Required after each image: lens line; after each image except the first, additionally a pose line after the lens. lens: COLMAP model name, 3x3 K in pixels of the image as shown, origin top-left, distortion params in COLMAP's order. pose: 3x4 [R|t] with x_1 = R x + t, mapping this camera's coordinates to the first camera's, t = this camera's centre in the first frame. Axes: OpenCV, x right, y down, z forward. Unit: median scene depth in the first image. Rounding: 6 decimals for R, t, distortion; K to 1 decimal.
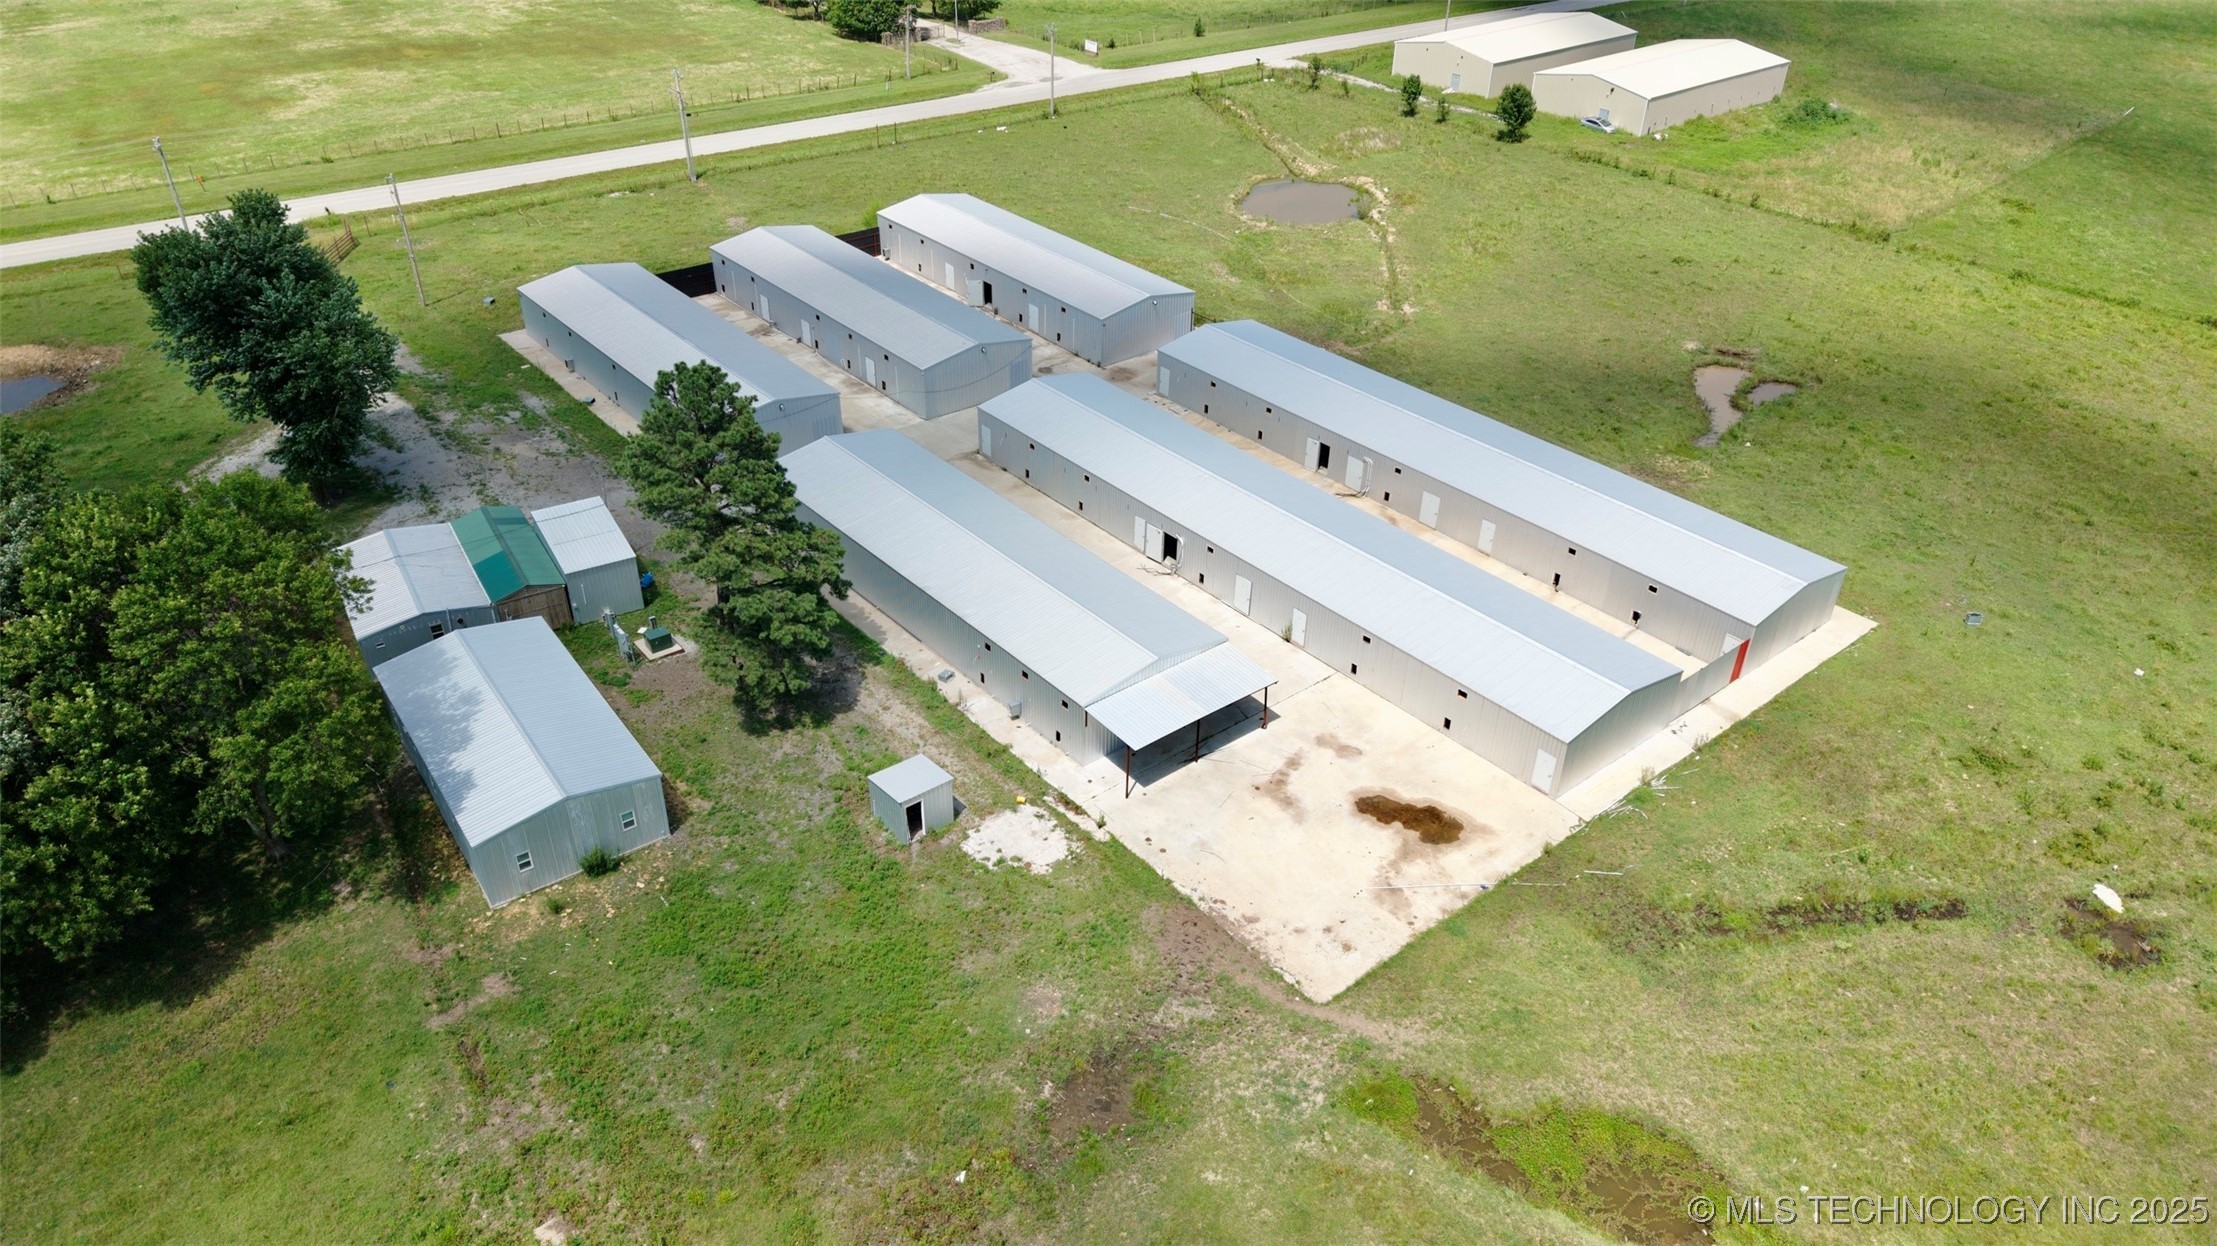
lens RADIAL K [[1488.6, 0, 1108.5], [0, 1488.6, 623.0], [0, 0, 1]] dist [-0.021663, -0.000199]
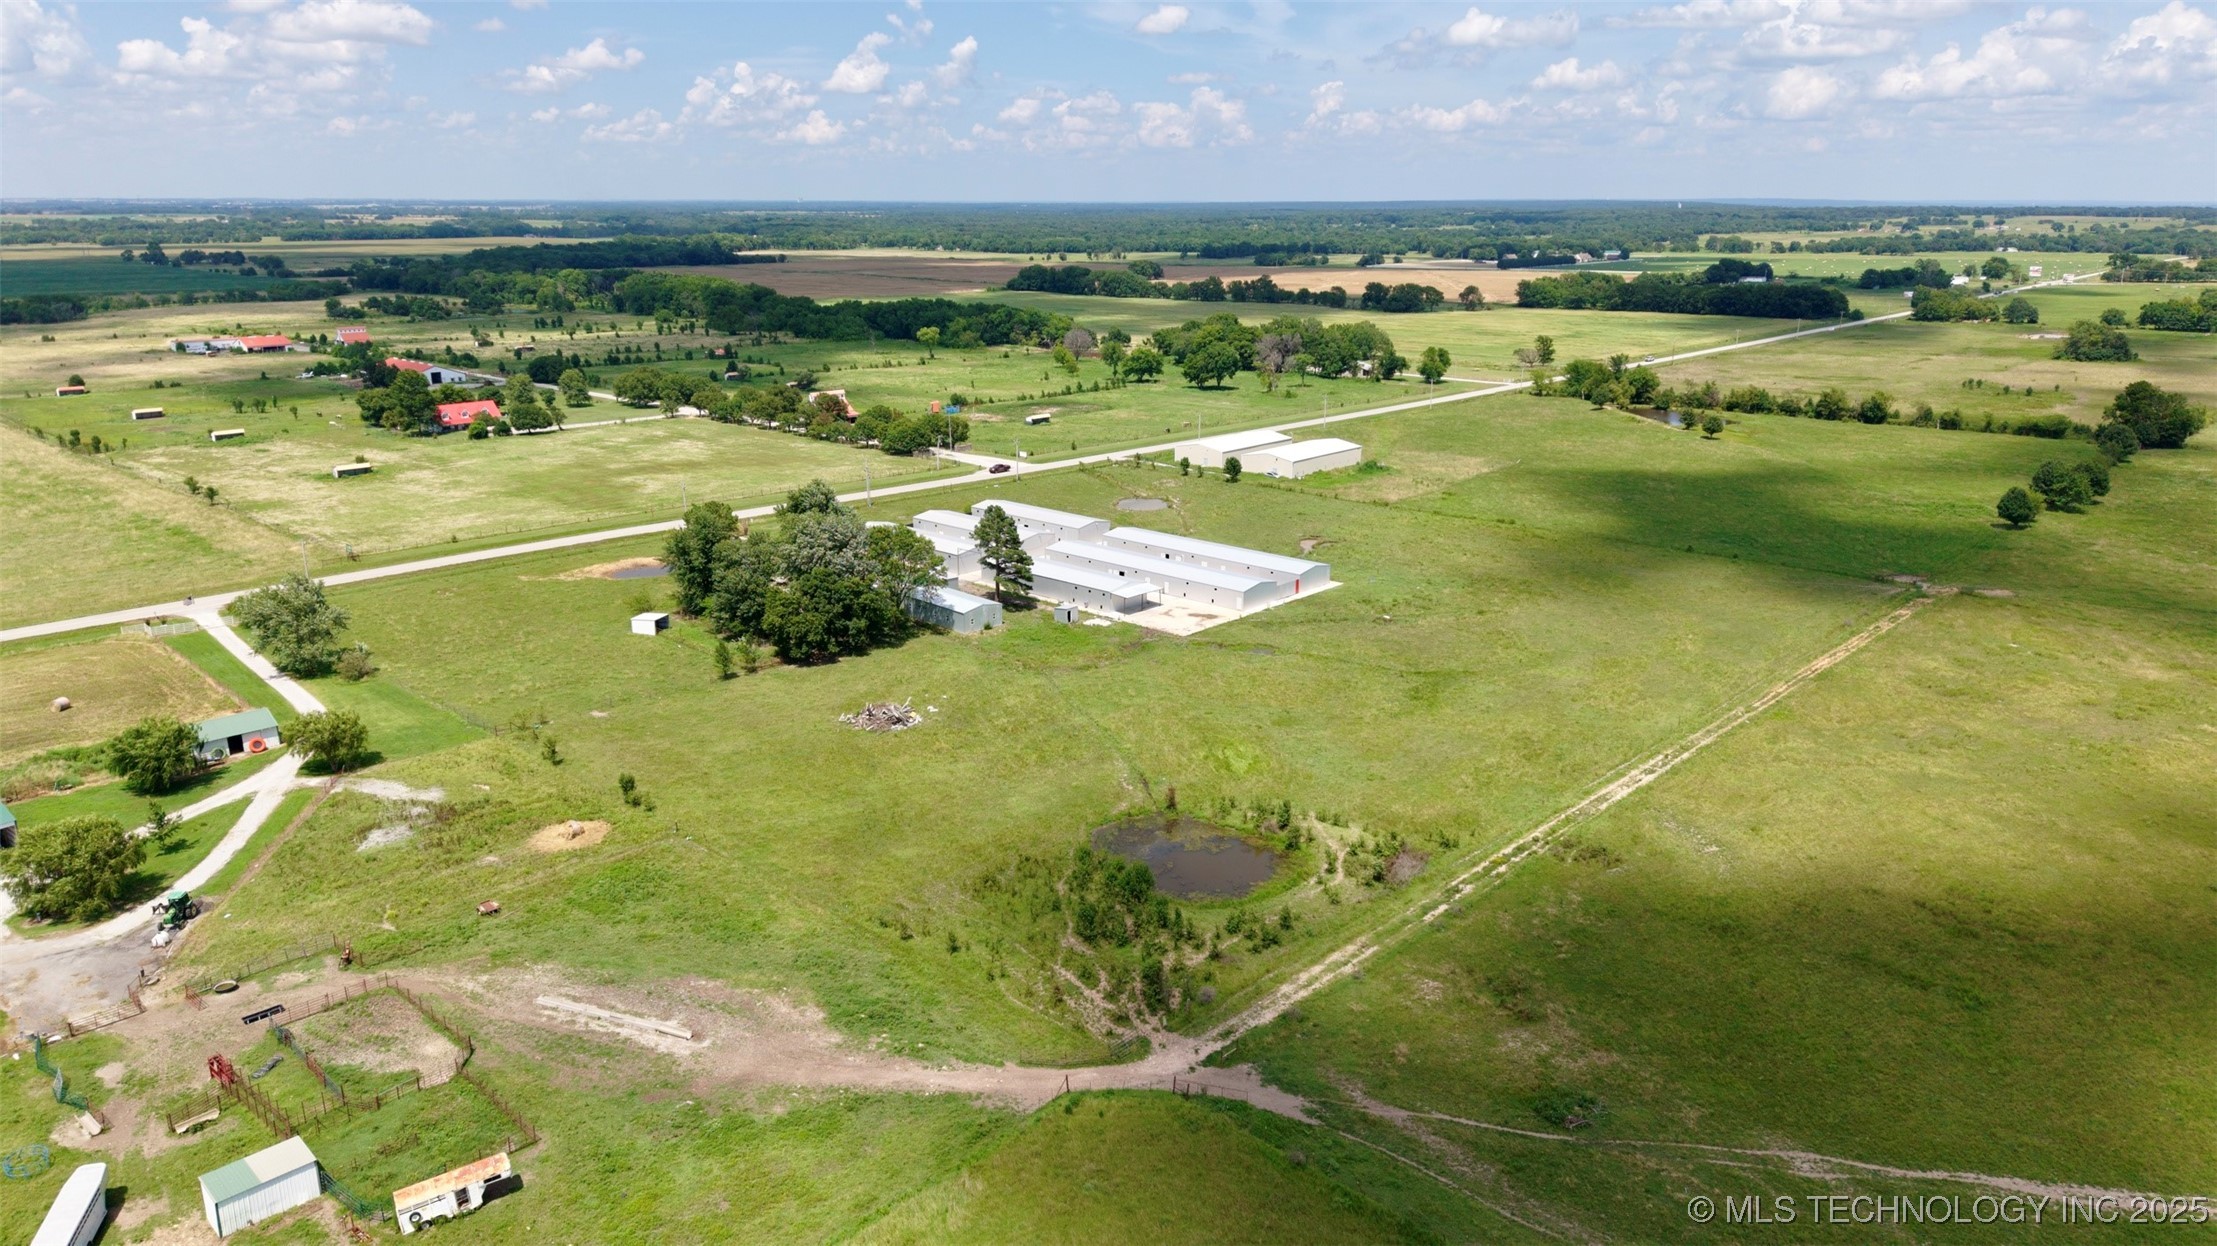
lens RADIAL K [[1479.5, 0, 1108.5], [0, 1479.5, 623.0], [0, 0, 1]] dist [0.017819, -0.001733]
pose [[0.989903, -0.047857, 0.133425, -0.443450], [0.084542, 0.954871, -0.284734, 1.014543], [-0.113777, 0.293139, 0.949276, -2.089413]]
